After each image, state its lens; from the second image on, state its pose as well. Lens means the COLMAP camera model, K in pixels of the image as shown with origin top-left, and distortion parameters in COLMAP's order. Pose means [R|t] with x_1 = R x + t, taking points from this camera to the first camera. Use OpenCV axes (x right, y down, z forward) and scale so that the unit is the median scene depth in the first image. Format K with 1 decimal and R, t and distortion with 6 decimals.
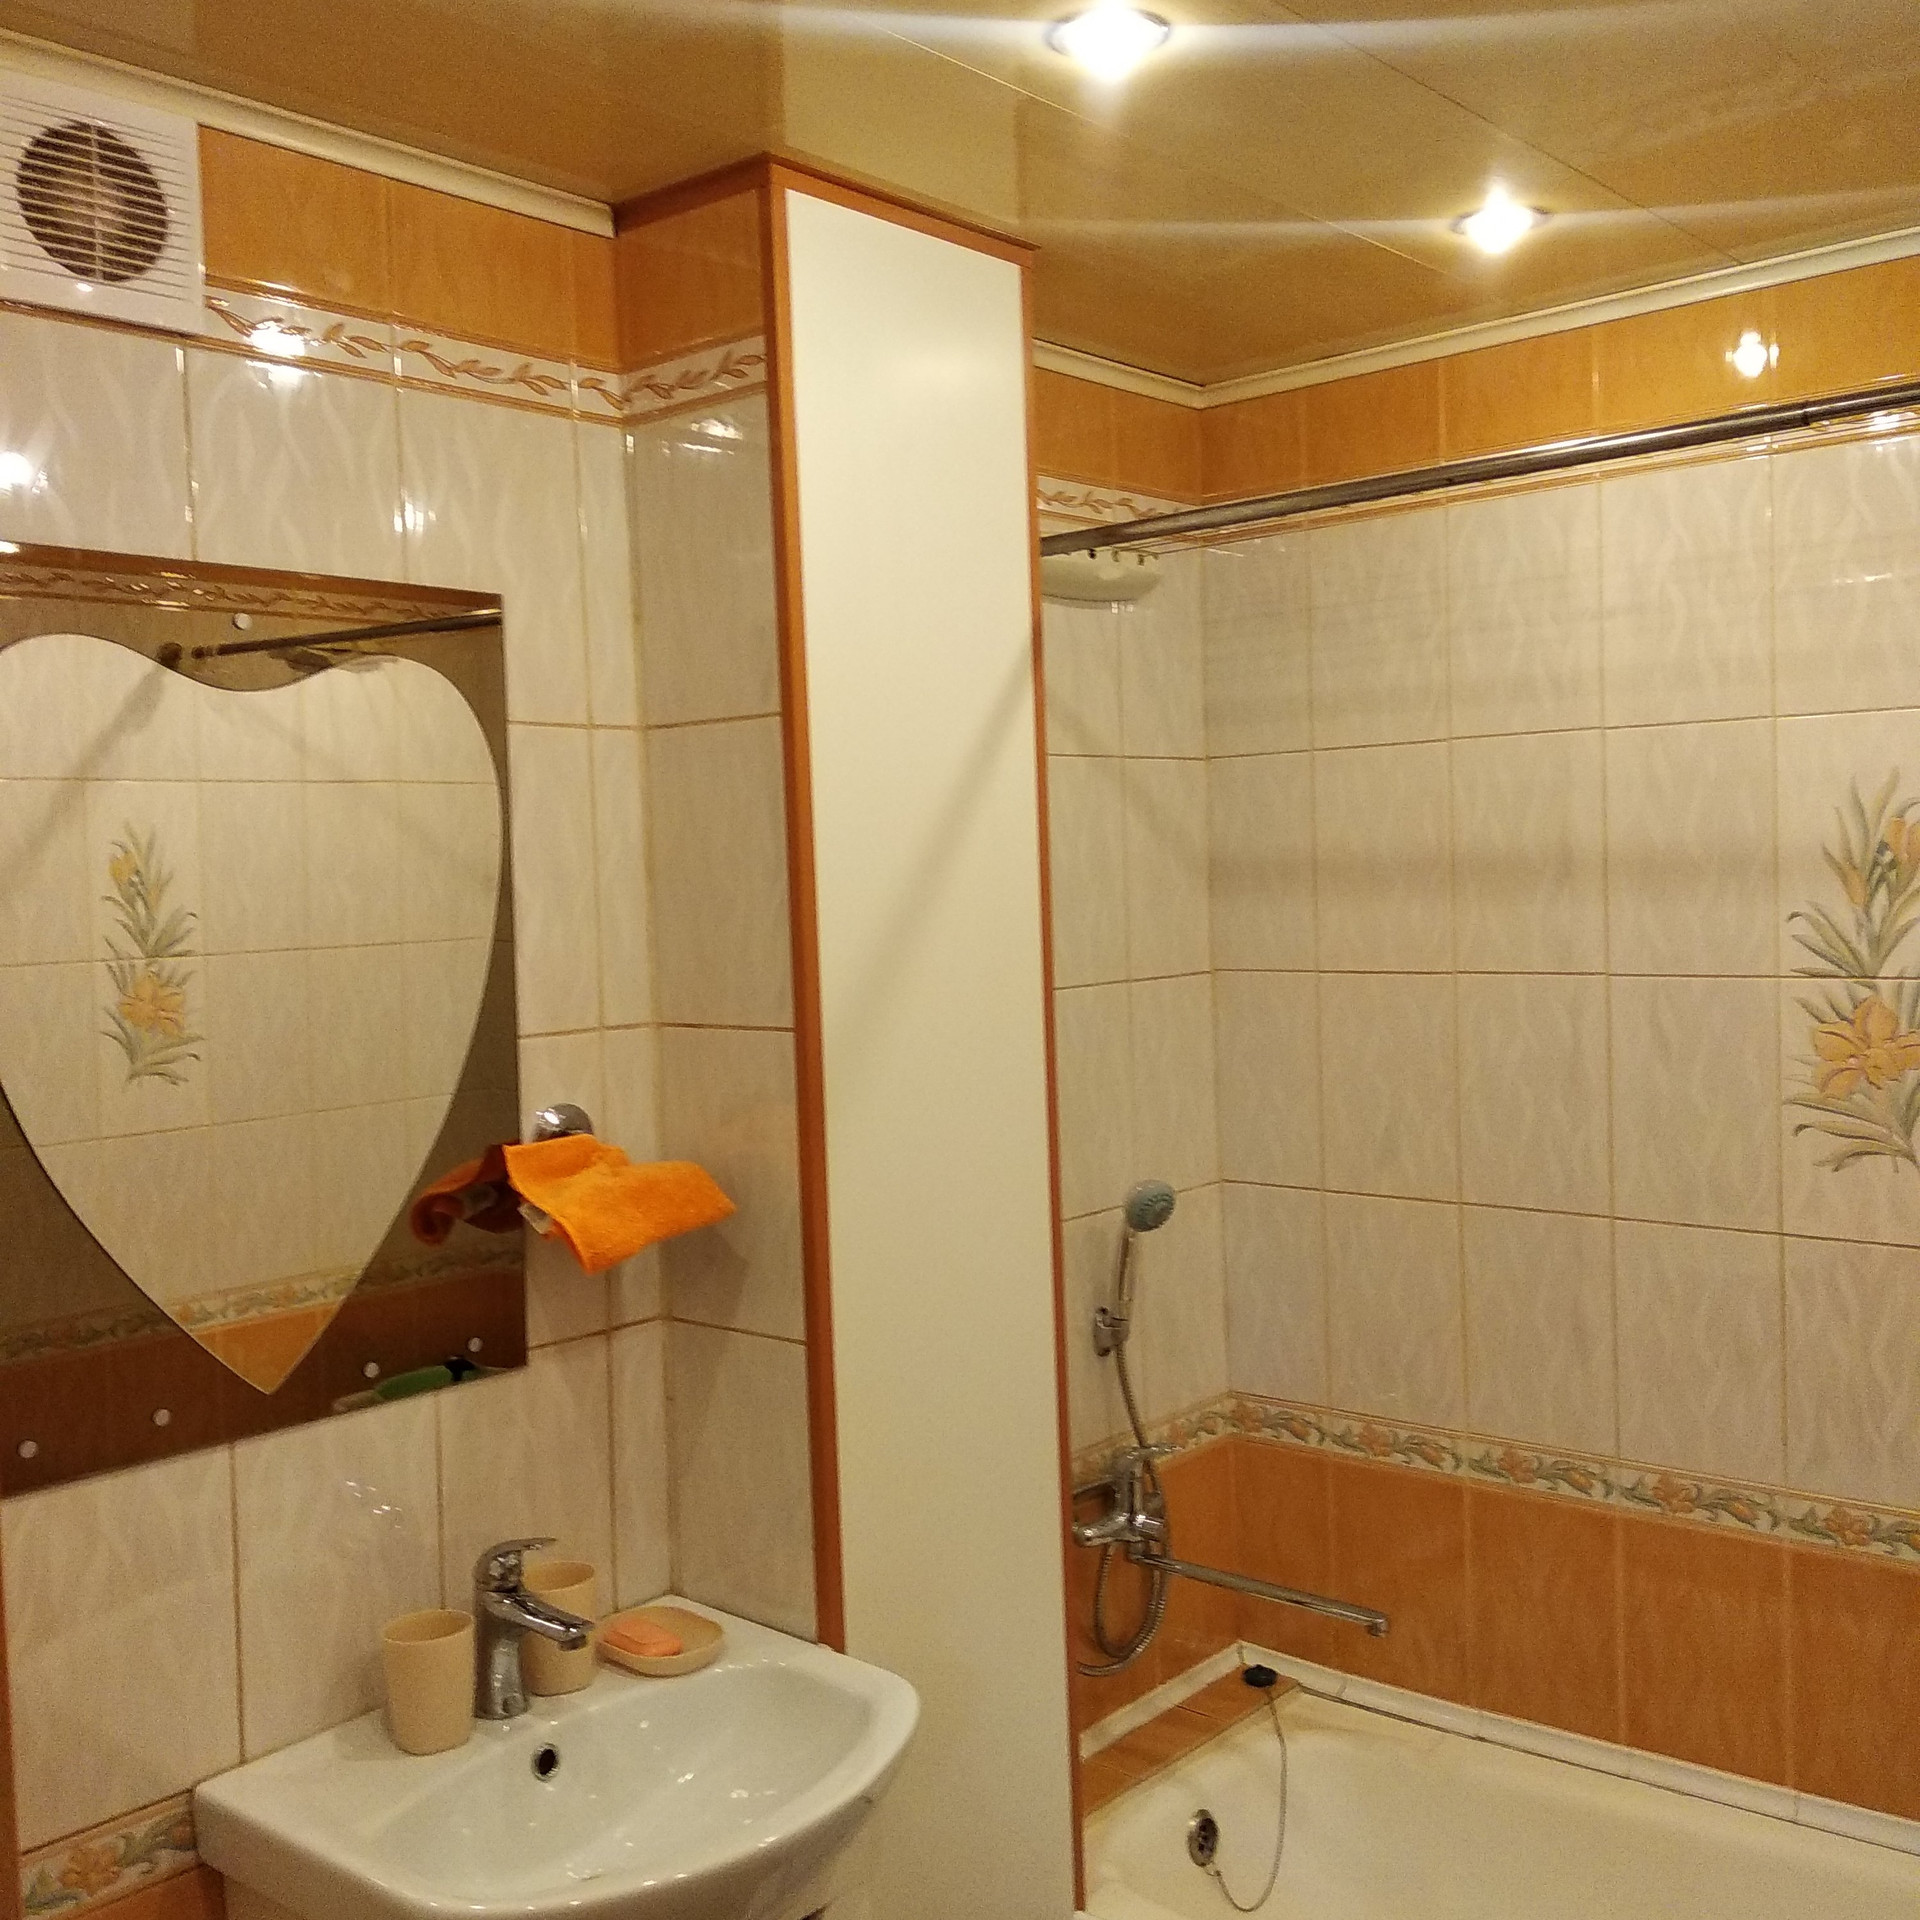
lens RADIAL K [[1996.7, 0, 930.6], [0, 1996.7, 955.9], [0, 0, 1]] dist [0.008026, 0.000000]
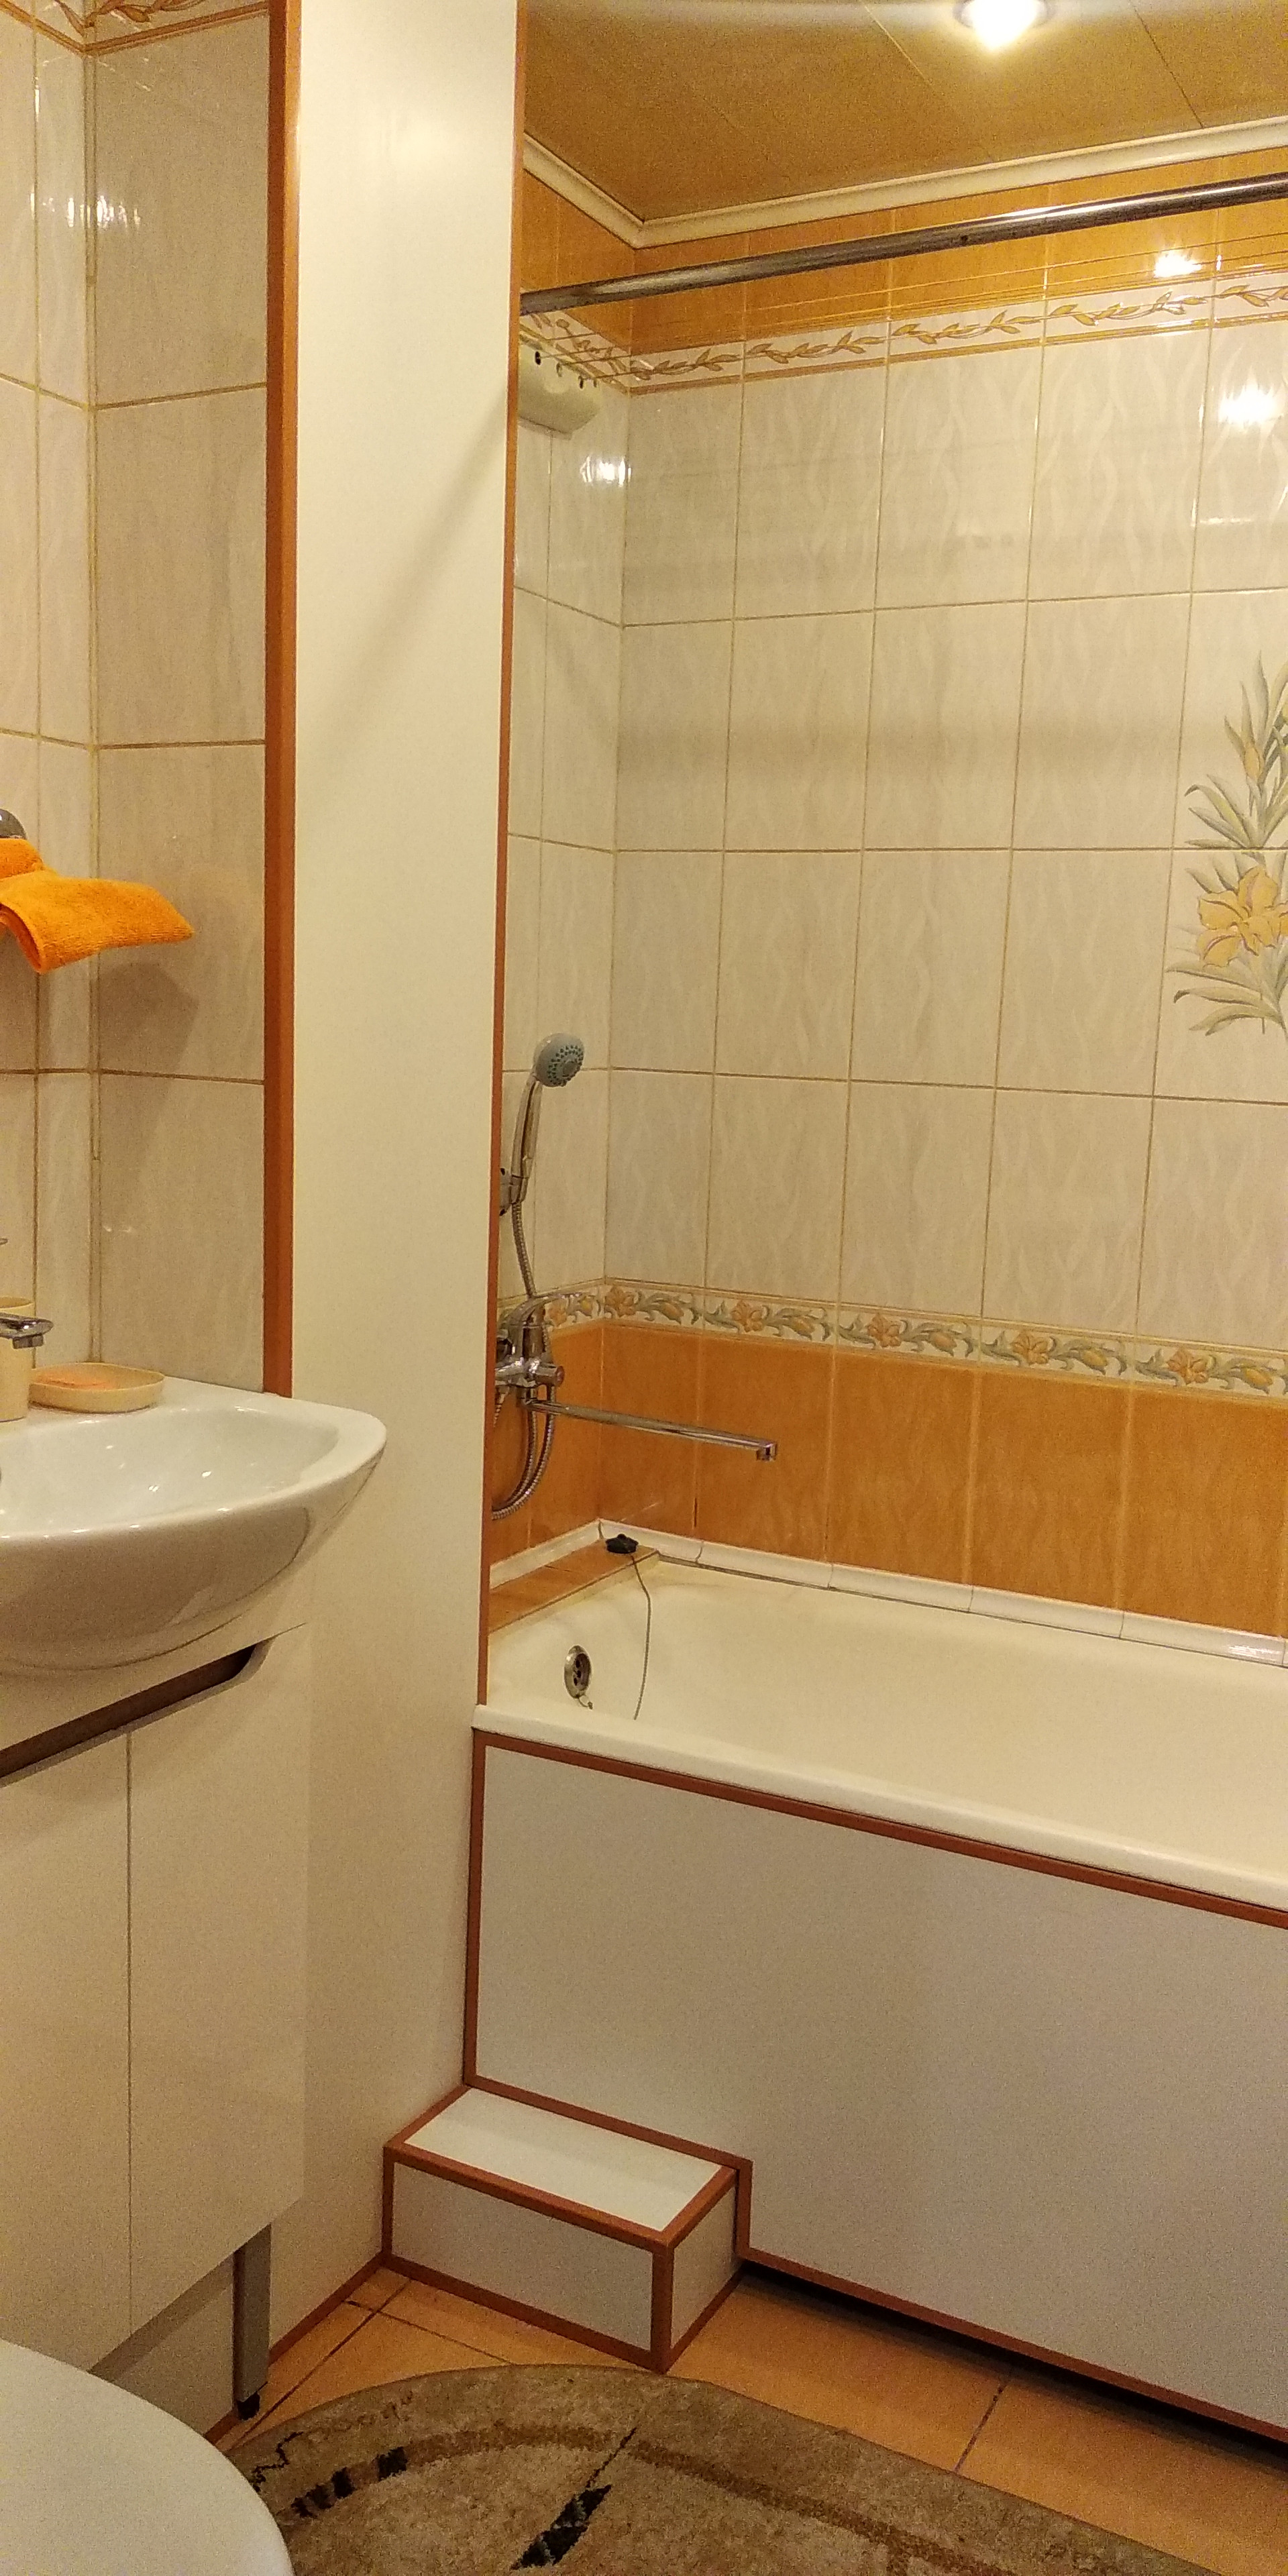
lens RADIAL K [[1990.3, 0, 619.6], [0, 1990.3, 1290.2], [0, 0, 1]] dist [0.054691, -0.094102]
pose [[0.972587, 0.035363, 0.229836, -0.092985], [-0.058292, 0.993888, 0.093752, 0.159993], [-0.225116, -0.104579, 0.968703, 0.022430]]
